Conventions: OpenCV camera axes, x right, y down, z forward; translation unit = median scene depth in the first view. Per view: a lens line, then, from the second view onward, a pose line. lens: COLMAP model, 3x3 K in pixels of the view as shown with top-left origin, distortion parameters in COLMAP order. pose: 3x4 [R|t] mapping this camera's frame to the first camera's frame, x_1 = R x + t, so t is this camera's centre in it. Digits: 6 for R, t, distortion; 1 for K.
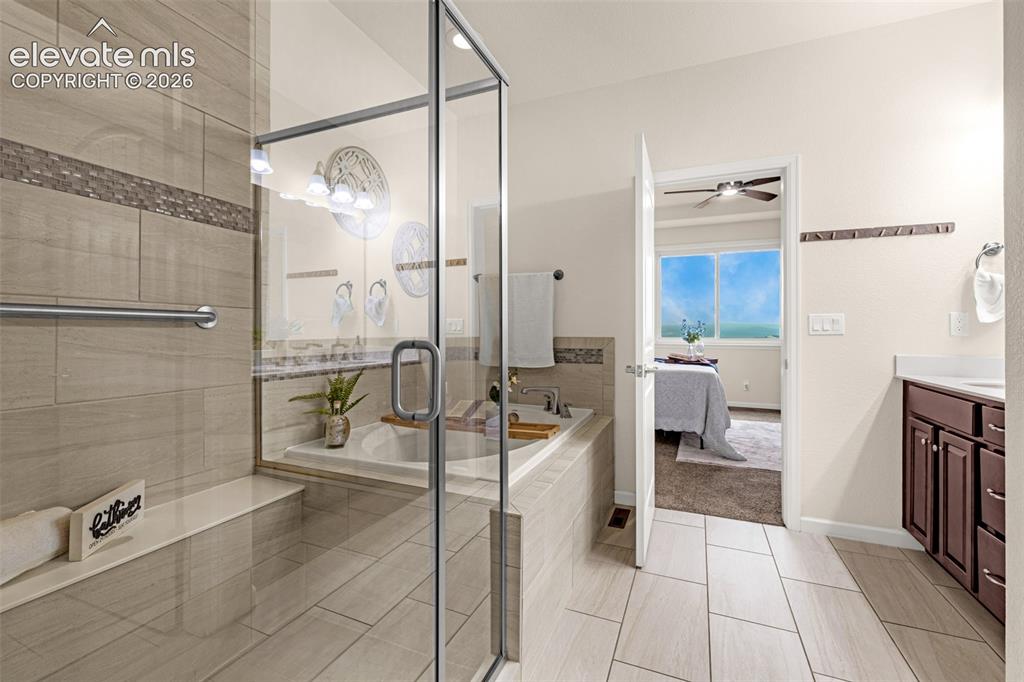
lens RADIAL K [[439.5, 0, 509.0], [0, 439.5, 335.3], [0, 0, 1]] dist [-0.000014, 0.000004]
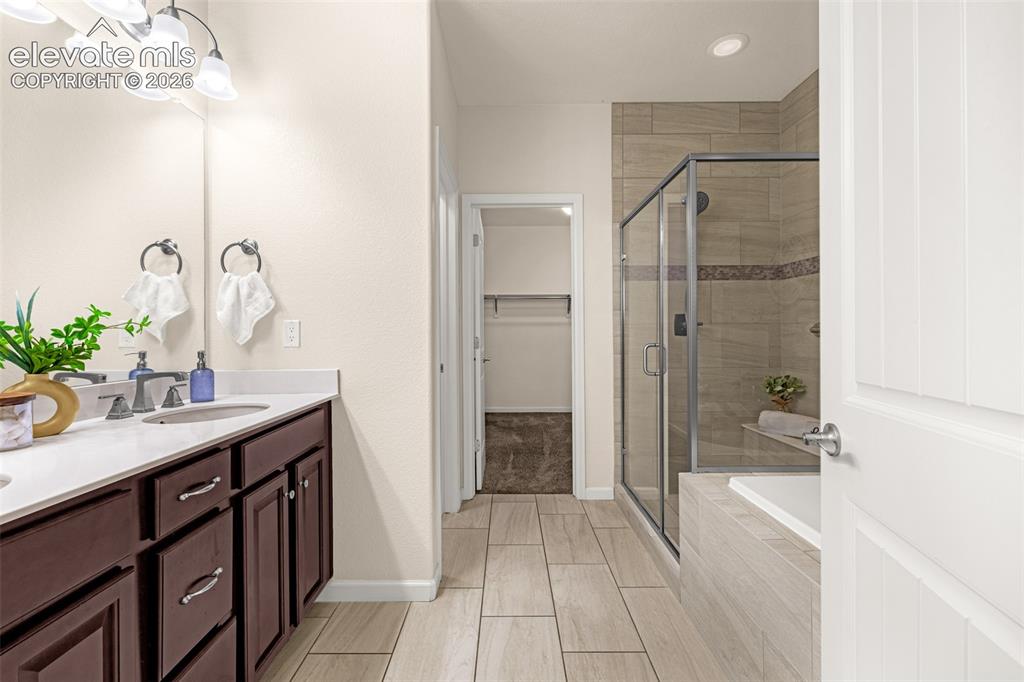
lens RADIAL K [[439.5, 0, 509.0], [0, 439.5, 335.3], [0, 0, 1]] dist [-0.000014, 0.000004]
pose [[-0.918475, 0.009581, -0.395362, 0.854849], [0.007675, 0.999950, 0.006402, -0.035510], [0.395404, 0.002845, -0.918503, 1.642895]]
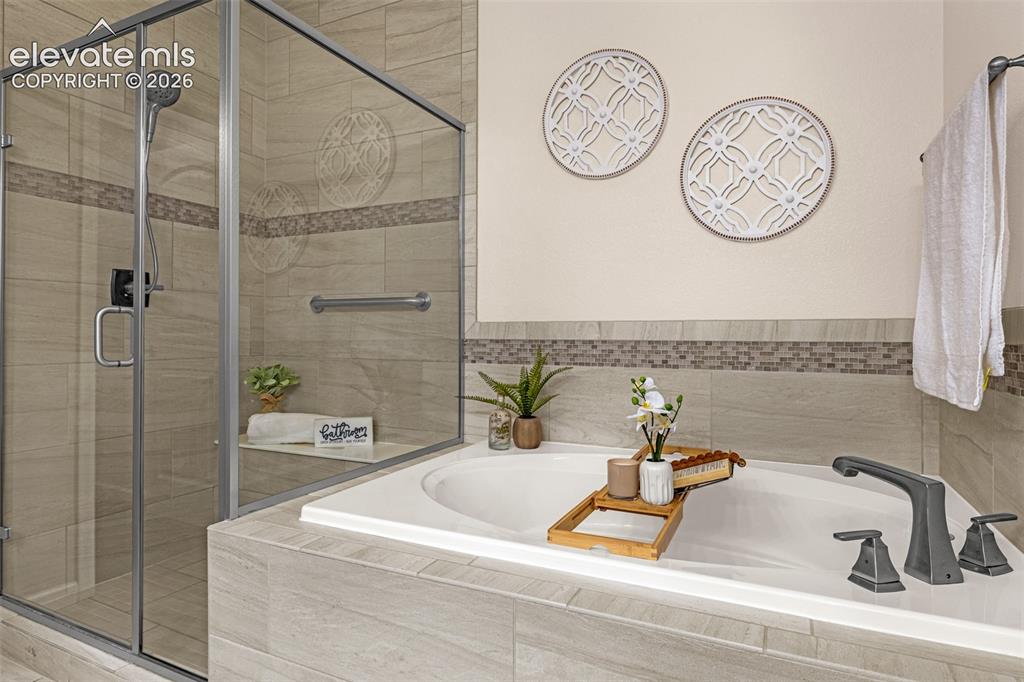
lens RADIAL K [[570.7, 0, 507.8], [0, 570.7, 336.8], [0, 0, 1]] dist [0.000803, -0.000229]
pose [[-0.050092, 0.005564, -0.998729, 0.820889], [-0.006106, 0.999964, 0.005877, 0.042430], [0.998726, 0.006392, -0.050056, 1.262800]]
